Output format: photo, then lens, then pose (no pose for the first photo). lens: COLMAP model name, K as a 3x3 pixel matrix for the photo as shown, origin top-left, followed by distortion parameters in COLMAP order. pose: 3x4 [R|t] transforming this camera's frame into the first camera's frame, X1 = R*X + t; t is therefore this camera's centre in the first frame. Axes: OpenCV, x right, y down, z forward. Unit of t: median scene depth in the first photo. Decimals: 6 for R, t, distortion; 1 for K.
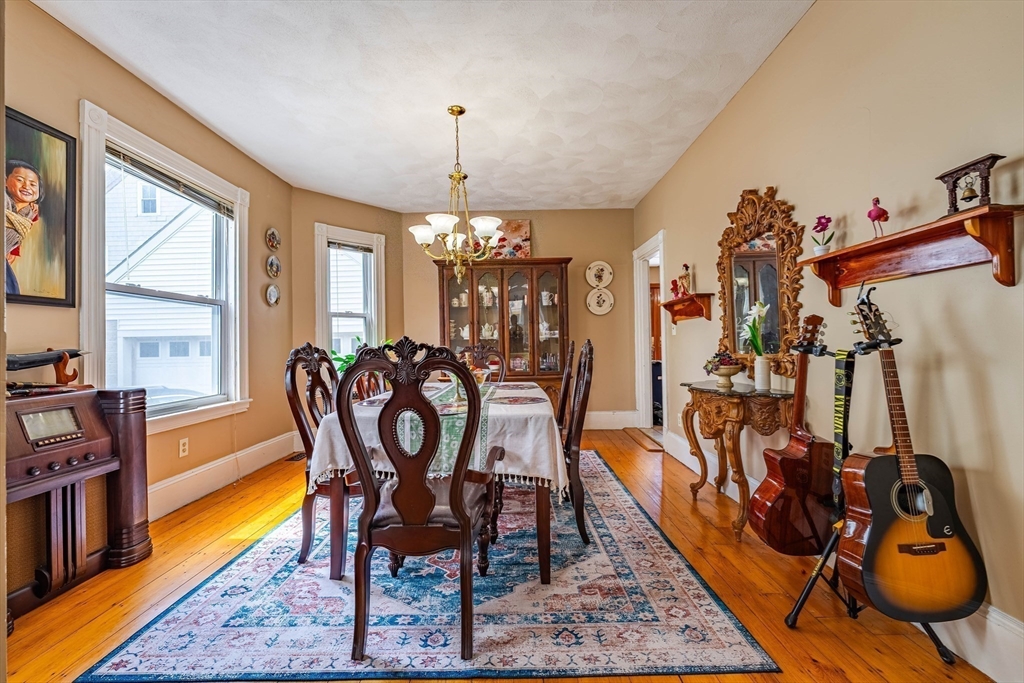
lens RADIAL K [[409.9, 0, 507.7], [0, 409.9, 337.9], [0, 0, 1]] dist [0.001018, -0.000130]
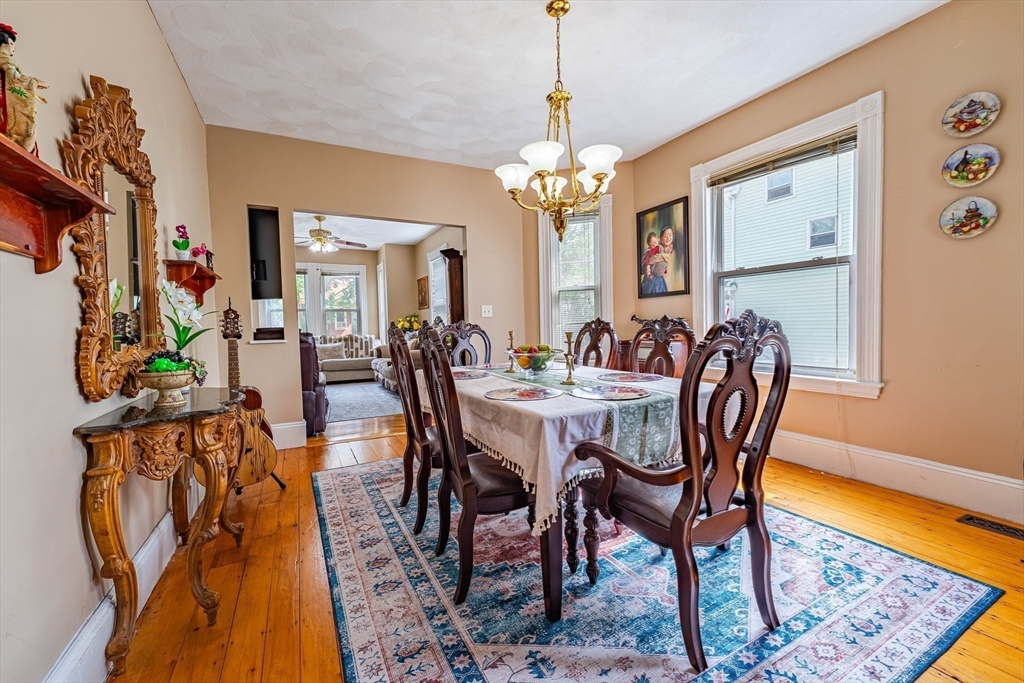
lens RADIAL K [[409.9, 0, 513.3], [0, 409.9, 340.8], [0, 0, 1]] dist [0.001018, -0.000130]
pose [[-0.872926, 0.057703, -0.484429, 0.459698], [0.045480, 0.998281, 0.036958, 0.027896], [0.485729, 0.010230, -0.874050, 2.178473]]
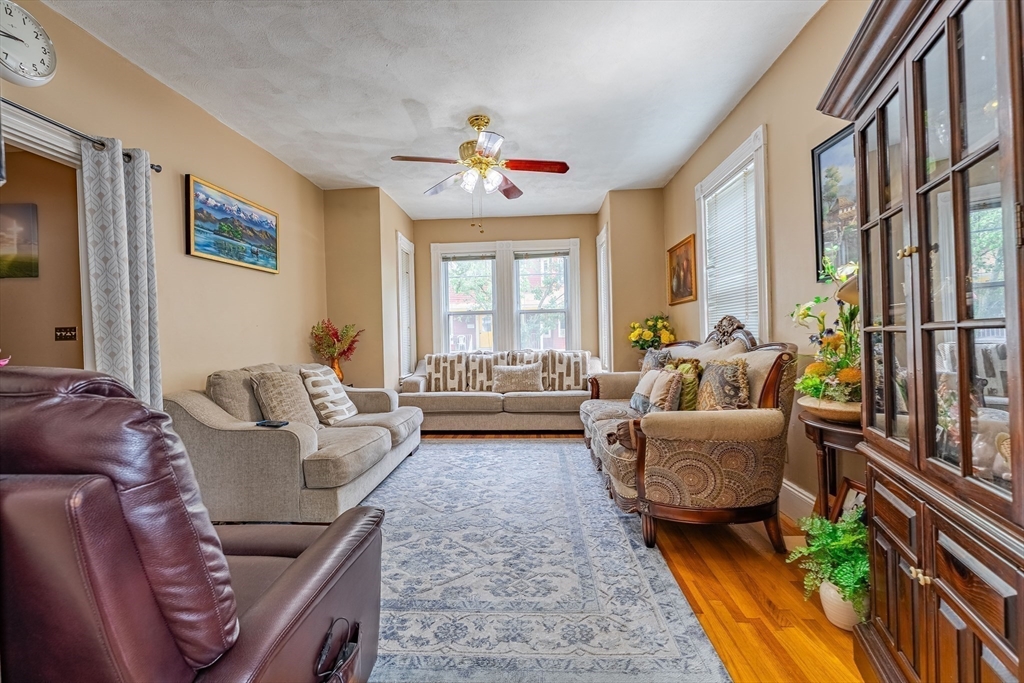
lens RADIAL K [[409.9, 0, 510.9], [0, 409.9, 337.6], [0, 0, 1]] dist [0.001018, -0.000130]
pose [[-0.998360, 0.042804, 0.038013, 0.340193], [0.042458, 0.999049, -0.009876, 0.013699], [-0.038400, -0.008246, -0.999228, 1.641564]]
